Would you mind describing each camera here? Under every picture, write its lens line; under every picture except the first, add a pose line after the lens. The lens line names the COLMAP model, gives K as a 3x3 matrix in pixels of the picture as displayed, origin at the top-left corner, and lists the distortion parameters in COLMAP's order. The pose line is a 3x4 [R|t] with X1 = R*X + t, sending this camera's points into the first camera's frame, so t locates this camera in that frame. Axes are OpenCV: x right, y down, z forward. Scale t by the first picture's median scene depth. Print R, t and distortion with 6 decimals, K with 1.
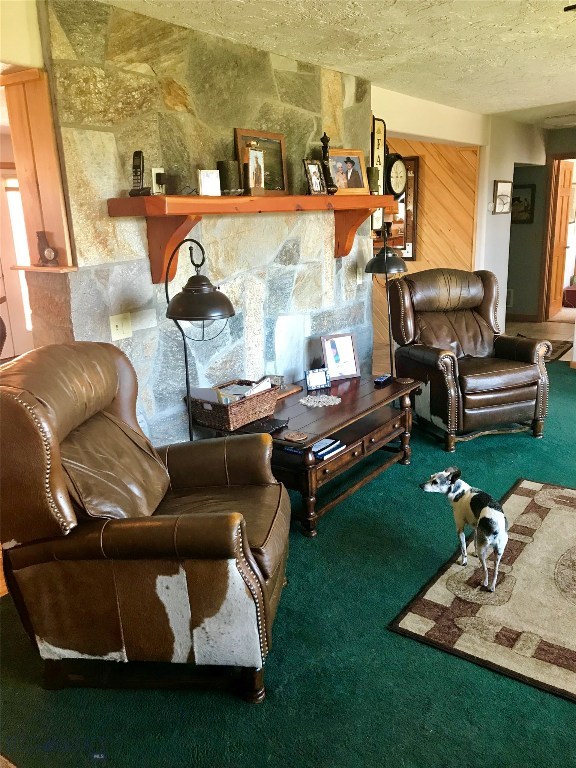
lens RADIAL K [[629.5, 0, 288.0], [0, 629.5, 384.0], [0, 0, 1]] dist [0.076998, -0.076552]
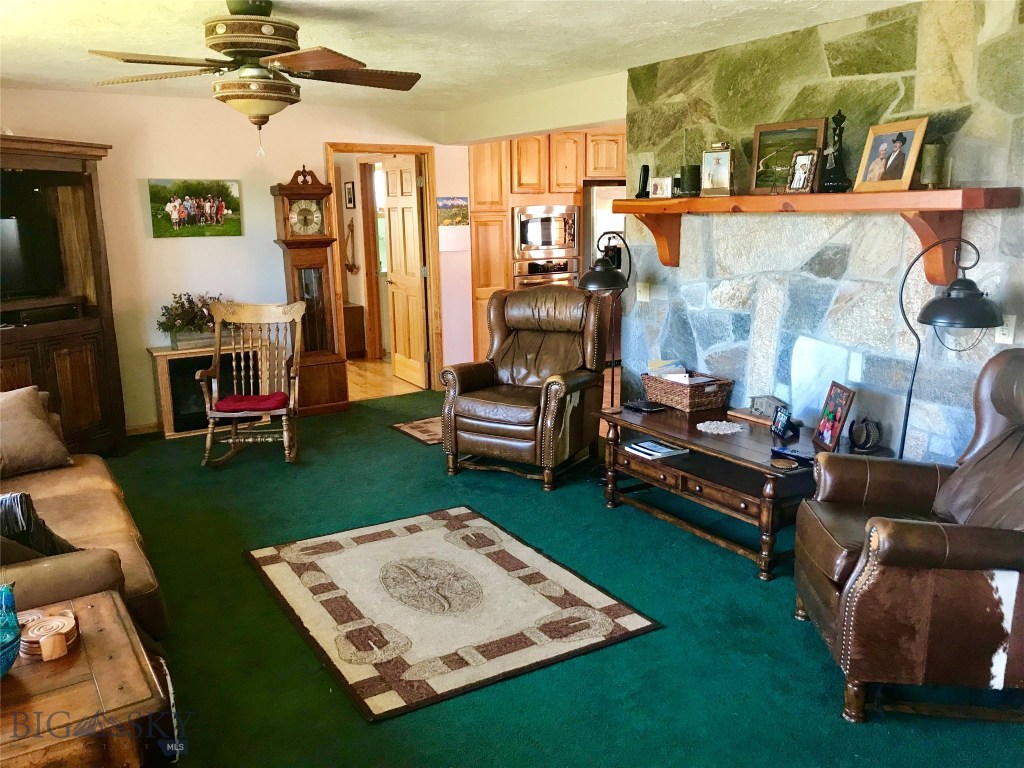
lens RADIAL K [[839.3, 0, 512.0], [0, 839.3, 384.0], [0, 0, 1]] dist [0.076998, -0.076552]
pose [[-0.382031, 0.238964, -0.892720, 1.264604], [-0.206860, 0.919368, 0.334621, -0.382931], [0.900701, 0.312504, -0.301794, 1.140953]]
